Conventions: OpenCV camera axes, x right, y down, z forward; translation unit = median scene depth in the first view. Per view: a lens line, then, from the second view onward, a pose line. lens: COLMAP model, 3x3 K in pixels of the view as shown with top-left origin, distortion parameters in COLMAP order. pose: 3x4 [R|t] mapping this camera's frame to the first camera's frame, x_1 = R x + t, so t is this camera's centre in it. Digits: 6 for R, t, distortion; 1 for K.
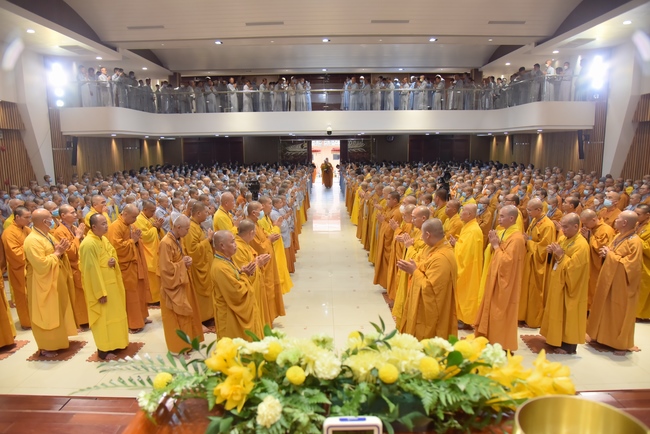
lens RADIAL K [[452.5, 0, 313.7], [0, 452.5, 218.0], [0, 0, 1]] dist [-0.114598, 0.078068]
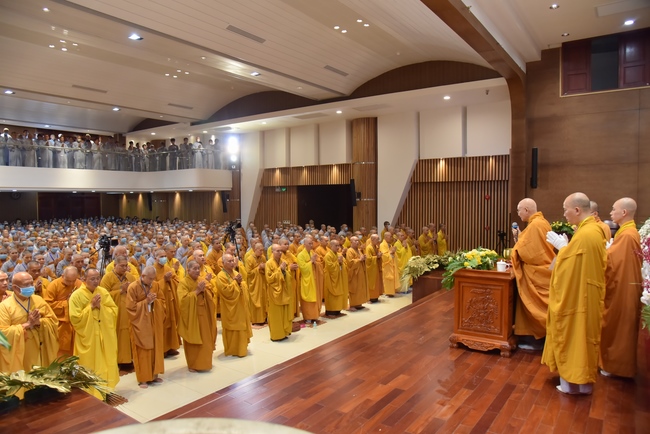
lens RADIAL K [[452.5, 0, 313.7], [0, 452.5, 218.0], [0, 0, 1]] dist [-0.114598, 0.078068]
pose [[0.571447, -0.021643, 0.820354, -0.302778], [0.126792, 0.989977, -0.062203, 0.003962], [-0.810785, 0.139560, 0.568464, -0.004041]]
